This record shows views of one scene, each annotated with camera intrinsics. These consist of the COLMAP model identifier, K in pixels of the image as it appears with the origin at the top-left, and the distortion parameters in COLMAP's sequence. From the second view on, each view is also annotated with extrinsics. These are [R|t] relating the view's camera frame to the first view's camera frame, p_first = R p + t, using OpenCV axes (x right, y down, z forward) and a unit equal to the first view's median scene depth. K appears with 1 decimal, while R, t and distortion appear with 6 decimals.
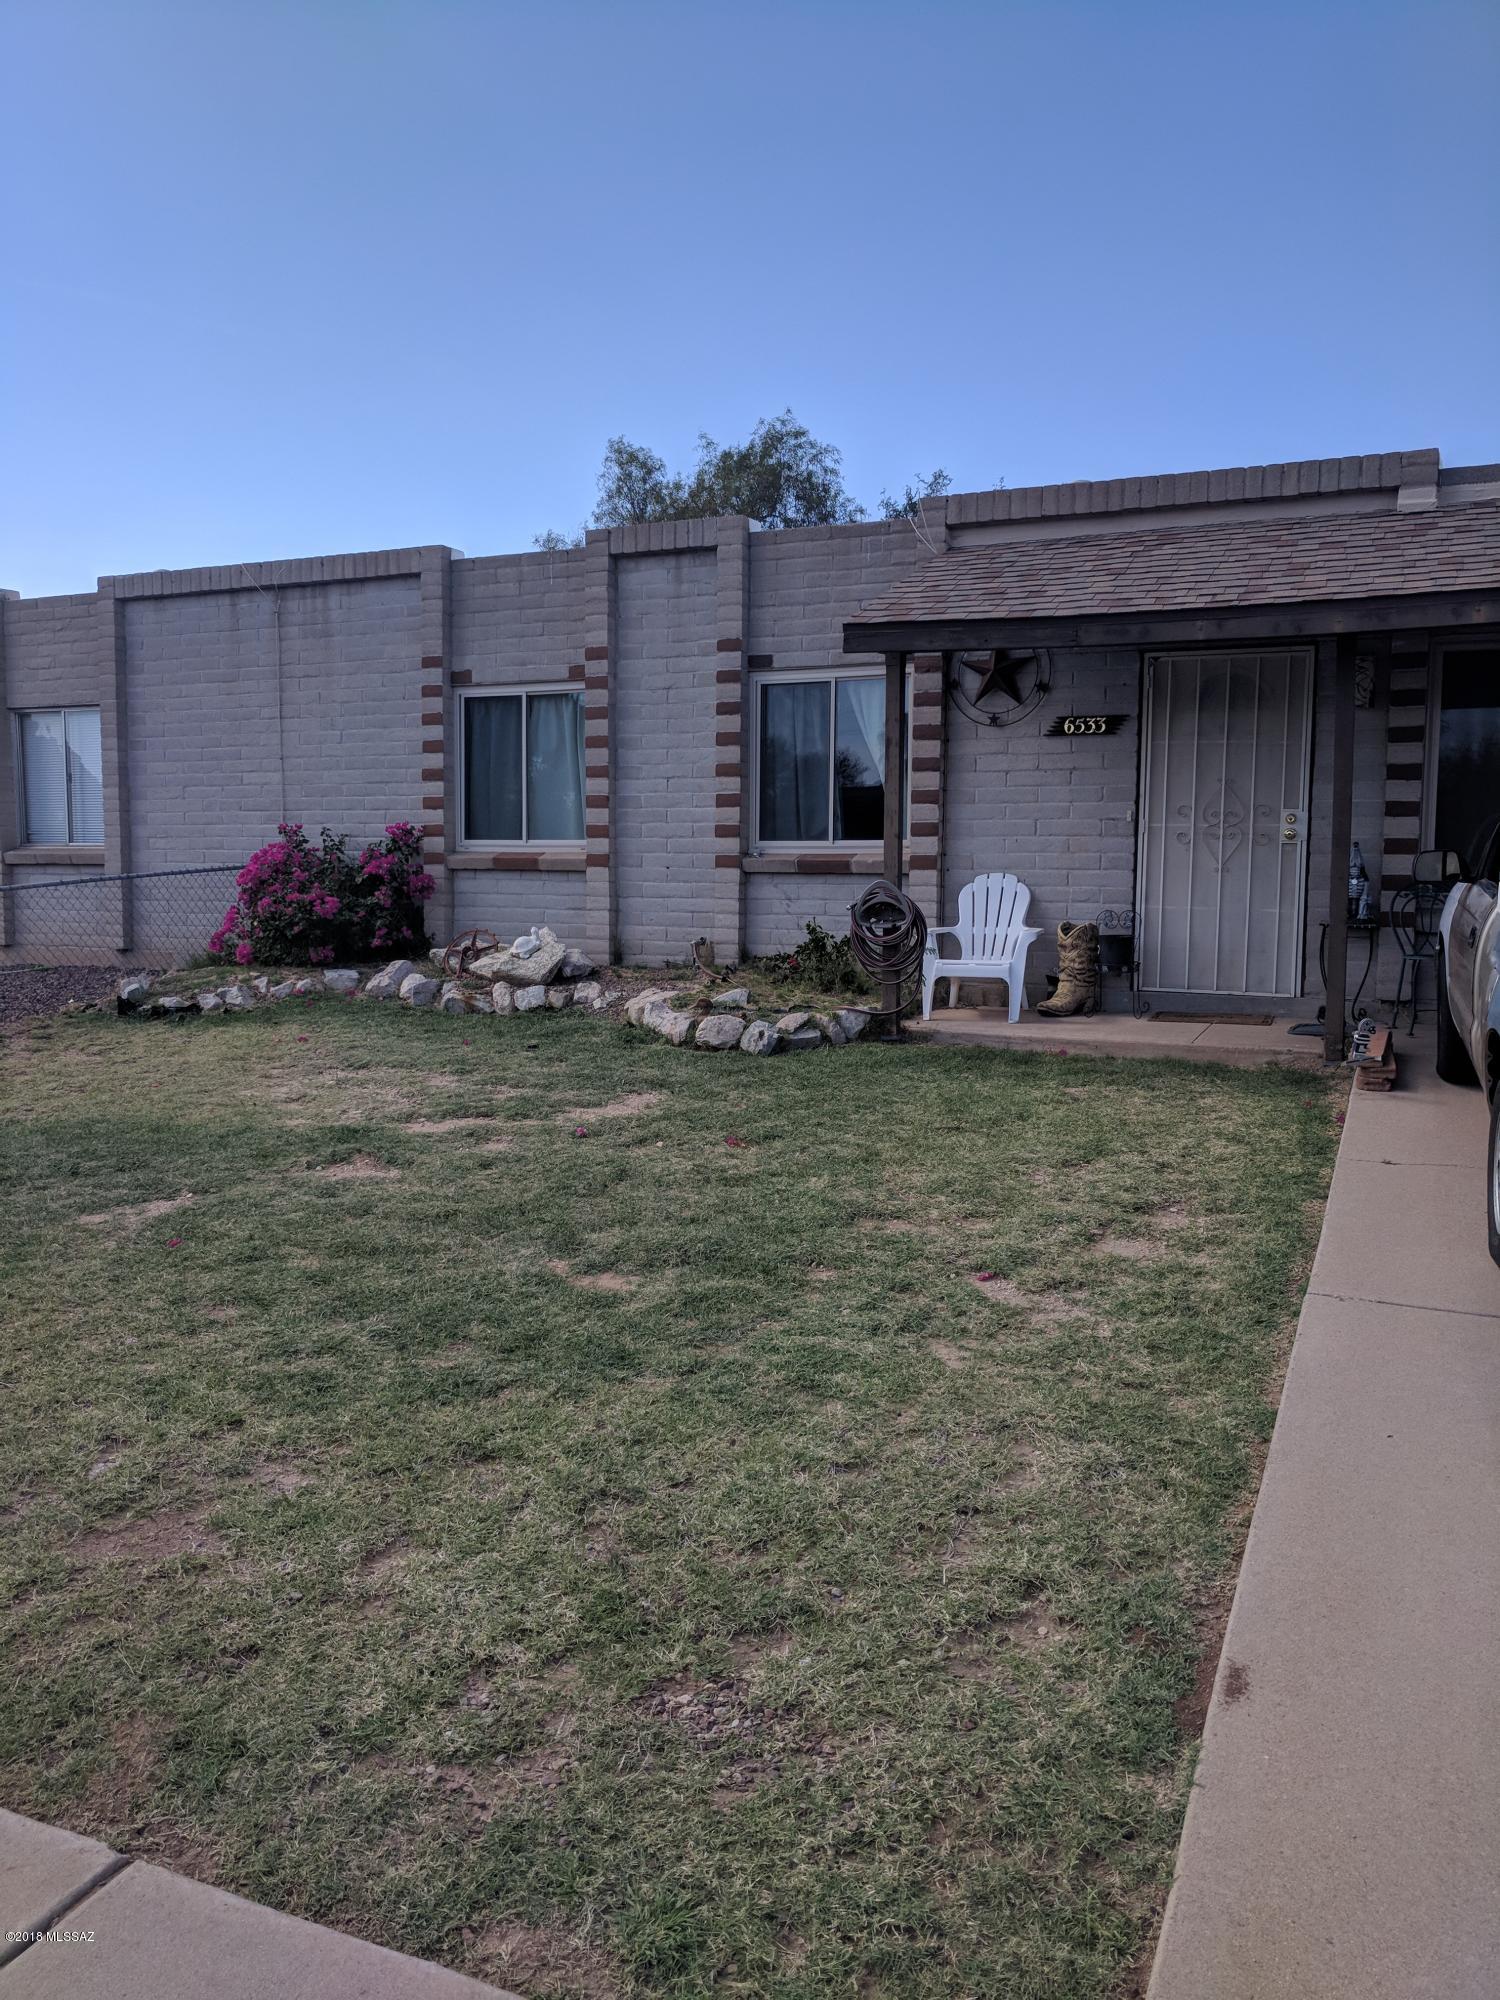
lens RADIAL K [[1500.7, 0, 737.3], [0, 1500.7, 998.6], [0, 0, 1]] dist [-0.004481, 0.007599]
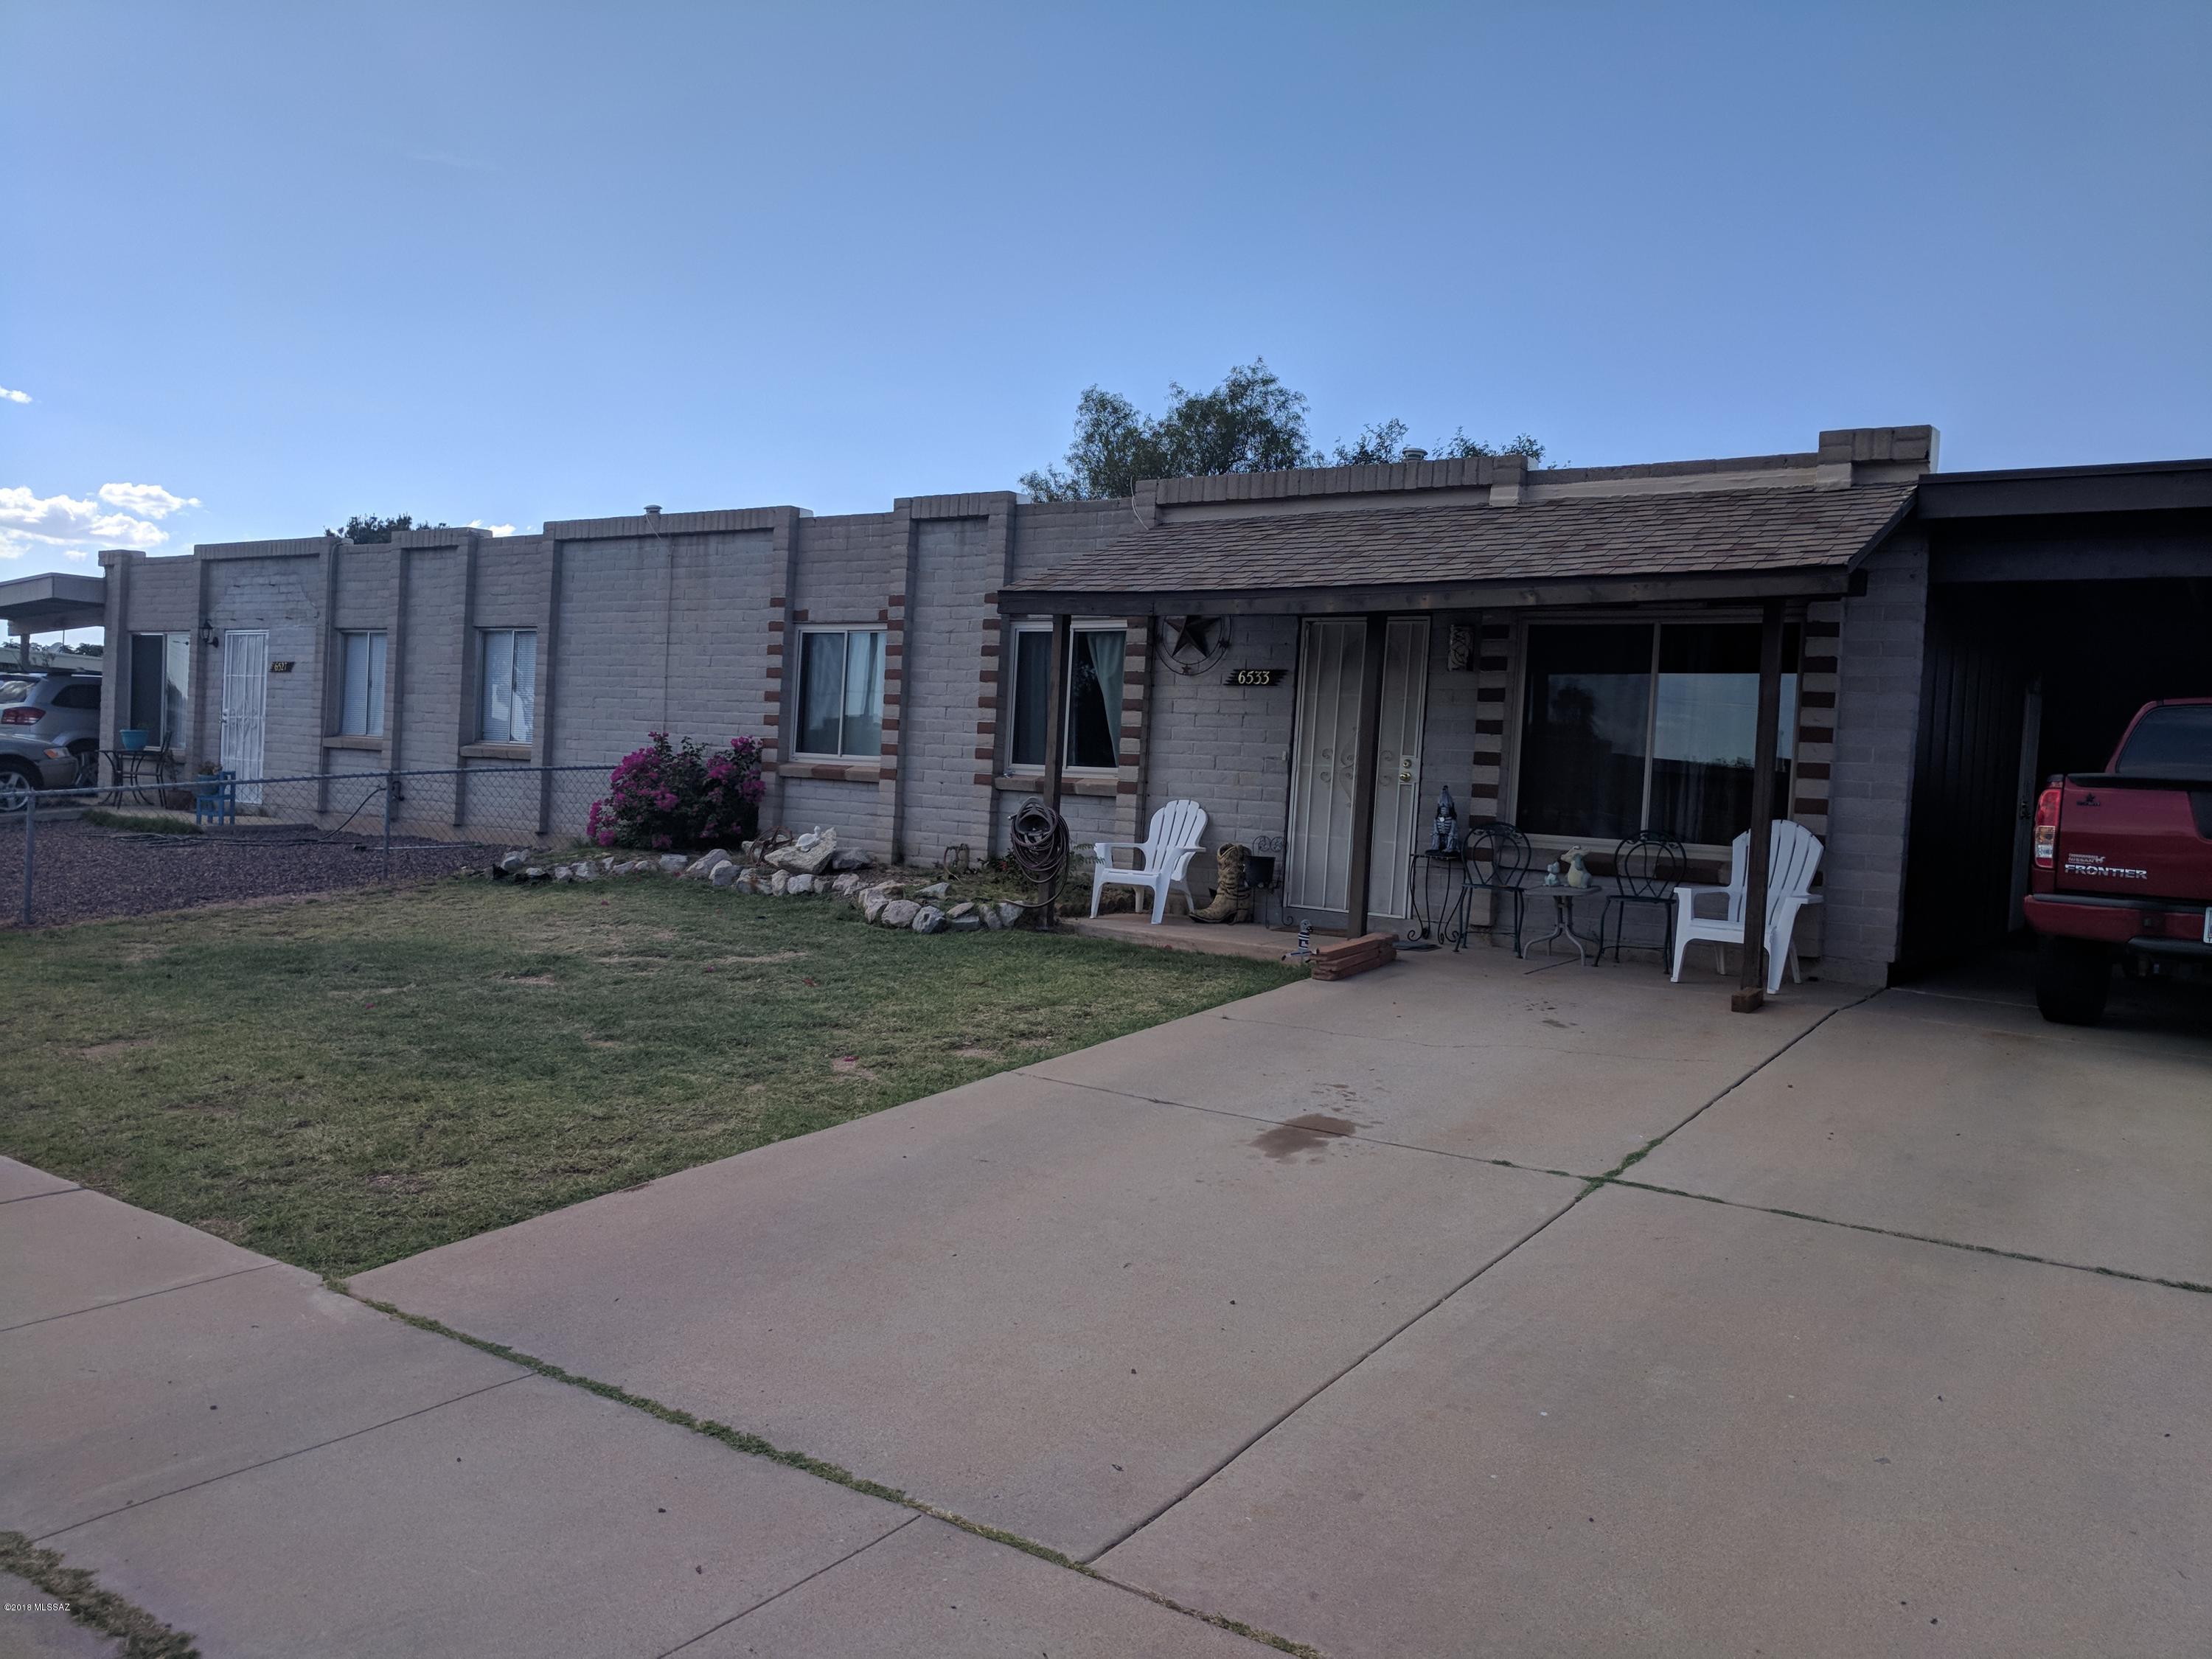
lens RADIAL K [[1659.7, 0, 1101.6], [0, 1659.7, 832.9], [0, 0, 1]] dist [-0.004481, 0.007599]
pose [[0.983175, 0.053914, -0.174530, 0.304430], [-0.065745, 0.995863, -0.062730, 0.024341], [0.170426, 0.073149, 0.982652, -0.247182]]
